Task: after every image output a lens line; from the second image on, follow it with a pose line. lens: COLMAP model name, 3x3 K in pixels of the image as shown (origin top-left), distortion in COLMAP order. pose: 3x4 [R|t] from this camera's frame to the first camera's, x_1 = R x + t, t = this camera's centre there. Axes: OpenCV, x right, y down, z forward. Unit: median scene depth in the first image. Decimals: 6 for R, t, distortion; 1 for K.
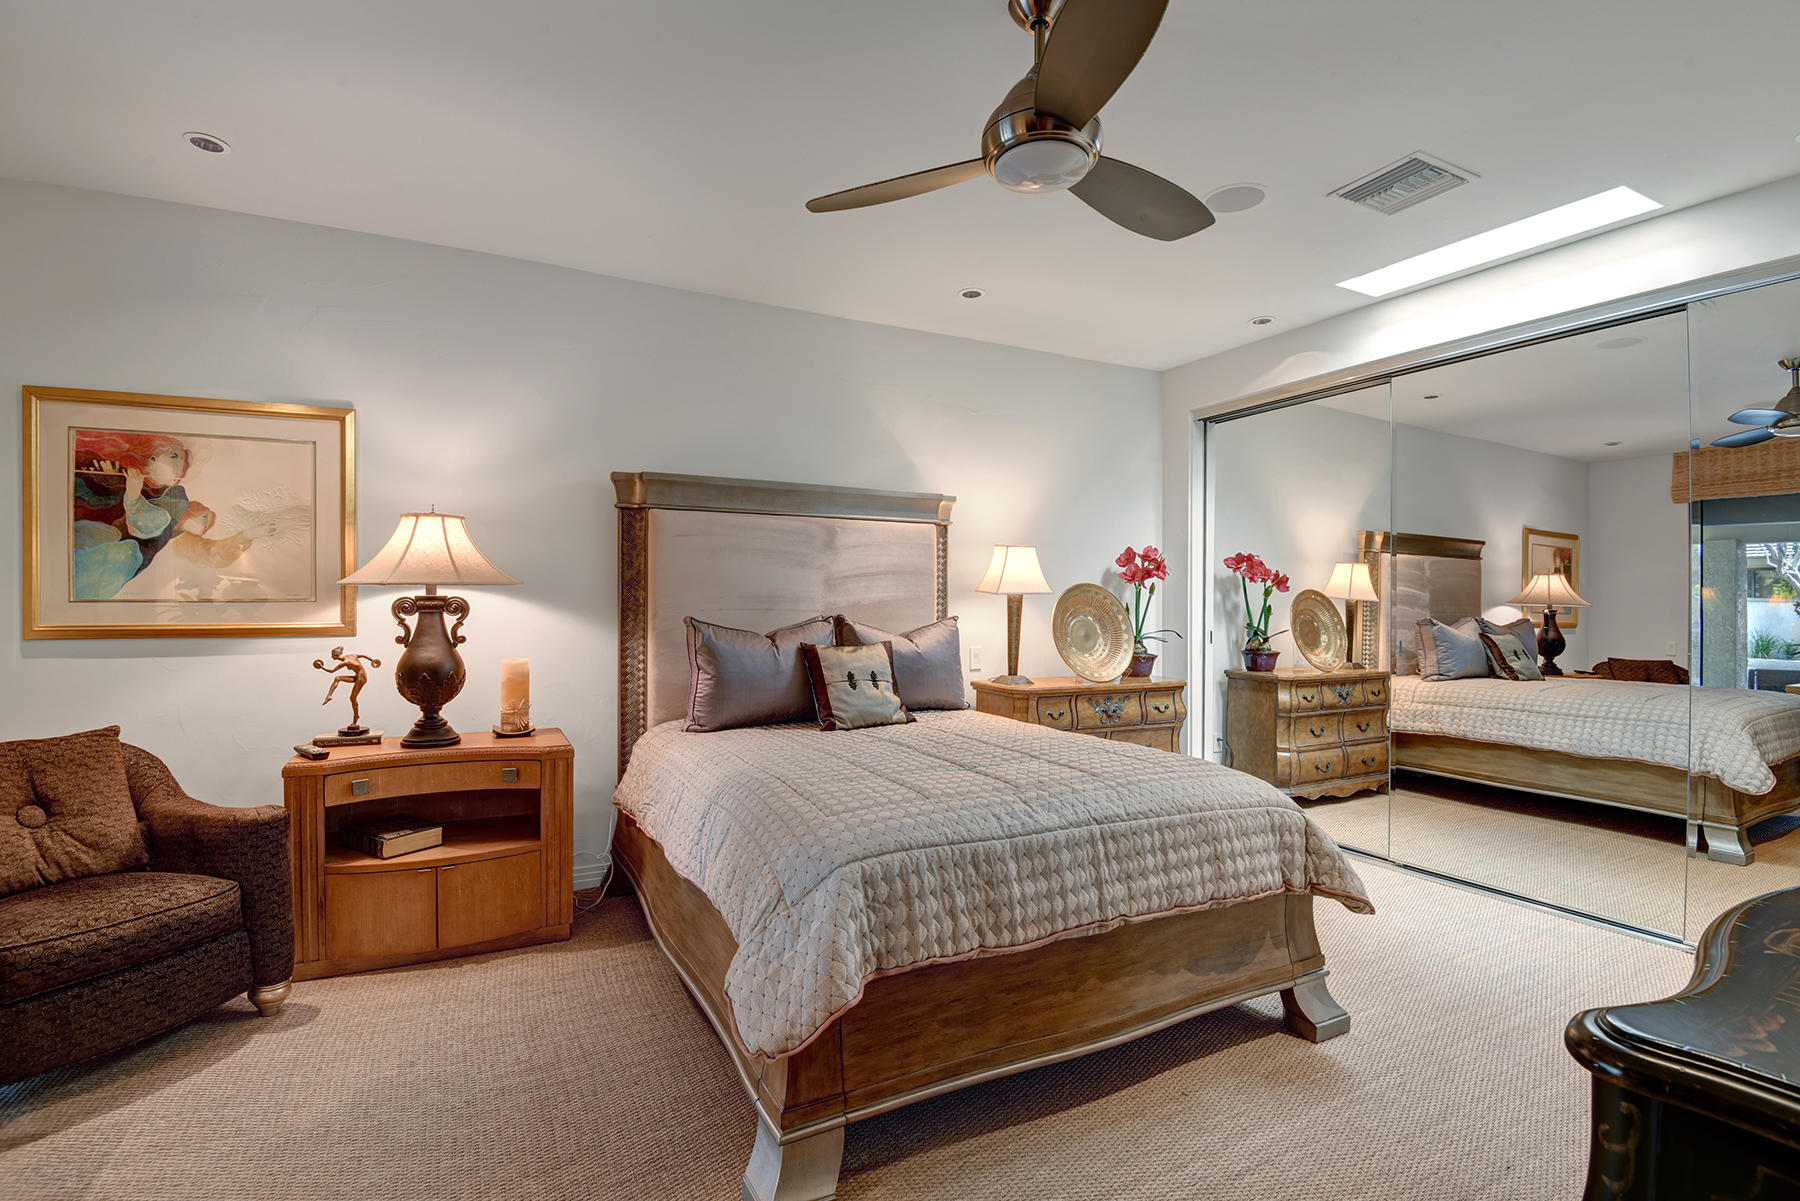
lens RADIAL K [[828.7, 0, 894.2], [0, 828.7, 598.4], [0, 0, 1]] dist [-0.013024, -0.009975]
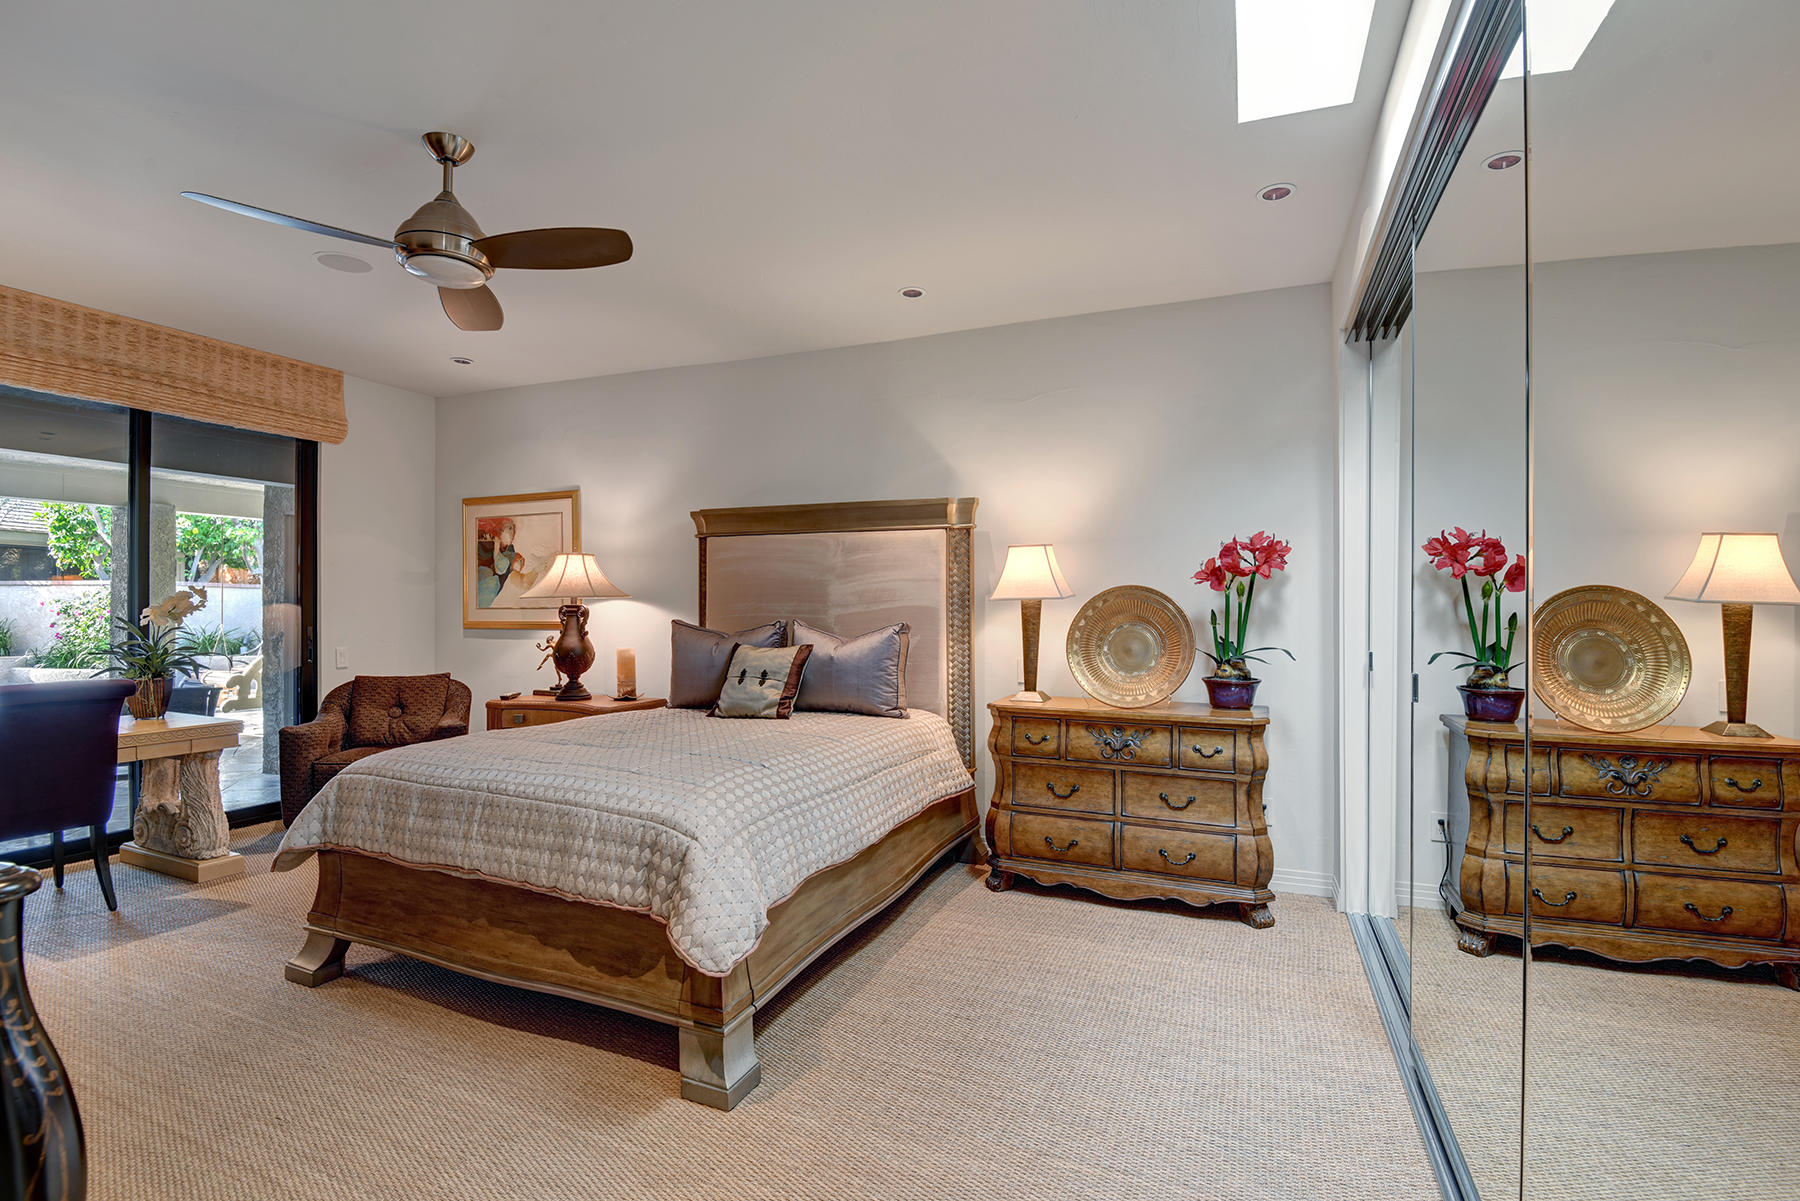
lens RADIAL K [[828.7, 0, 924.0], [0, 828.7, 606.3], [0, 0, 1]] dist [-0.013024, -0.009975]
pose [[0.654246, -0.002964, -0.756276, 1.036936], [0.002530, 0.999995, -0.001731, 0.004263], [0.756278, -0.000781, 0.654250, 0.460439]]
